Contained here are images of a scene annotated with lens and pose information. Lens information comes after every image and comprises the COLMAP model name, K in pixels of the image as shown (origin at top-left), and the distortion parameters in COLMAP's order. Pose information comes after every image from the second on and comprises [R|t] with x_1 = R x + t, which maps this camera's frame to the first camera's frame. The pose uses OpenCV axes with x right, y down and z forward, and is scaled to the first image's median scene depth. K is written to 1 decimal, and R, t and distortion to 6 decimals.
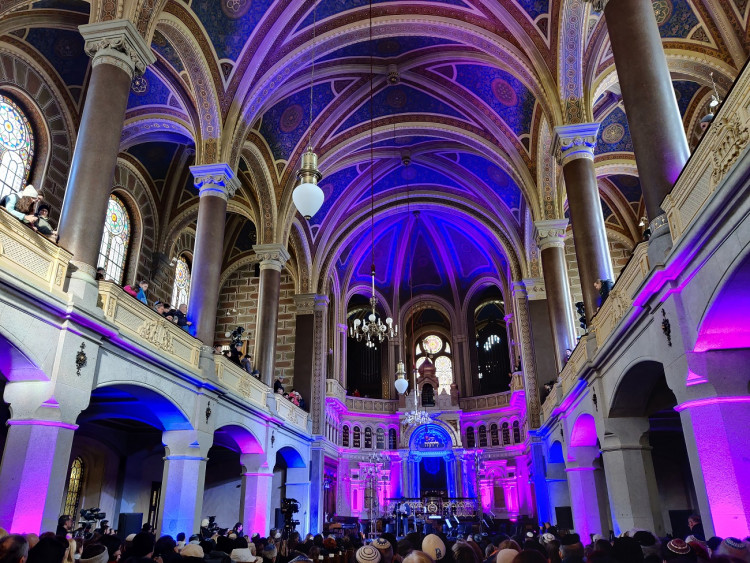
lens RADIAL K [[566.0, 0, 360.8], [0, 566.0, 297.1], [0, 0, 1]] dist [0.053905, -0.097678]
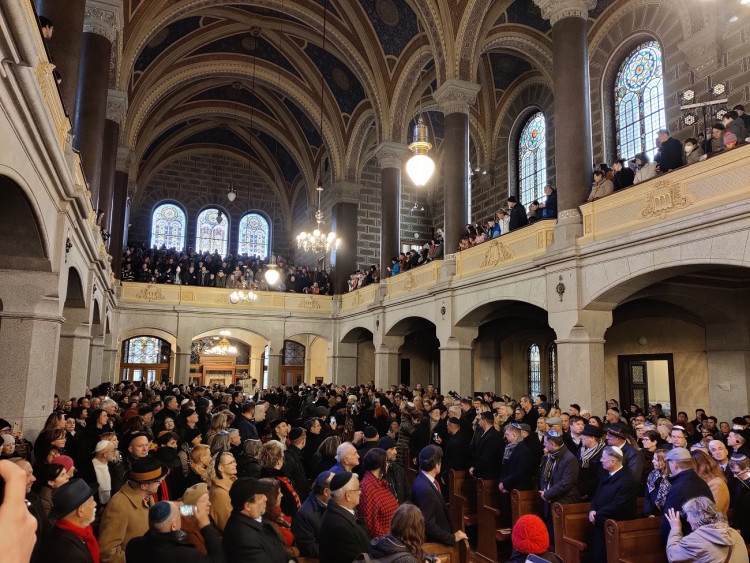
lens RADIAL K [[564.1, 0, 379.2], [0, 564.1, 292.6], [0, 0, 1]] dist [0.050596, -0.096224]
pose [[-0.842410, -0.085731, -0.531973, 0.375398], [0.186535, 0.879819, -0.437176, 0.484792], [0.505519, -0.467513, -0.725177, 1.354655]]
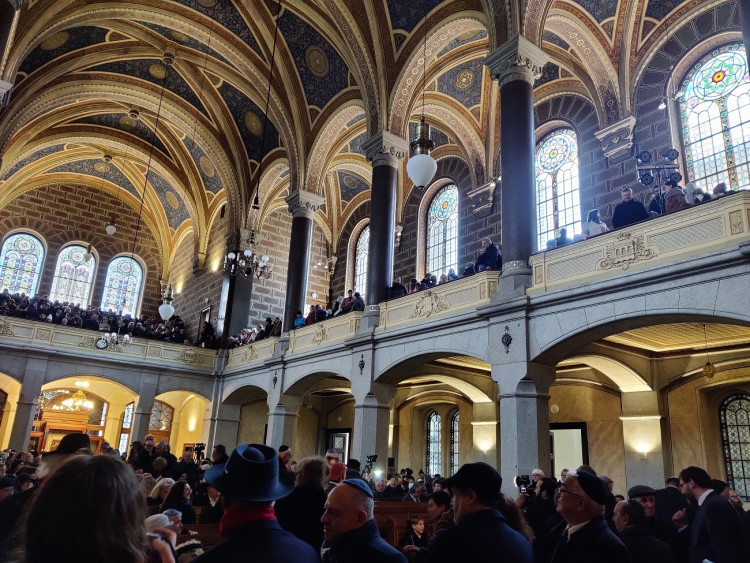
lens RADIAL K [[565.6, 0, 376.2], [0, 565.6, 296.2], [0, 0, 1]] dist [0.037693, -0.059745]
pose [[-0.678880, -0.238054, -0.694588, 0.400208], [0.225929, 0.832362, -0.506092, 0.477379], [0.698626, -0.500503, -0.511291, 1.208221]]
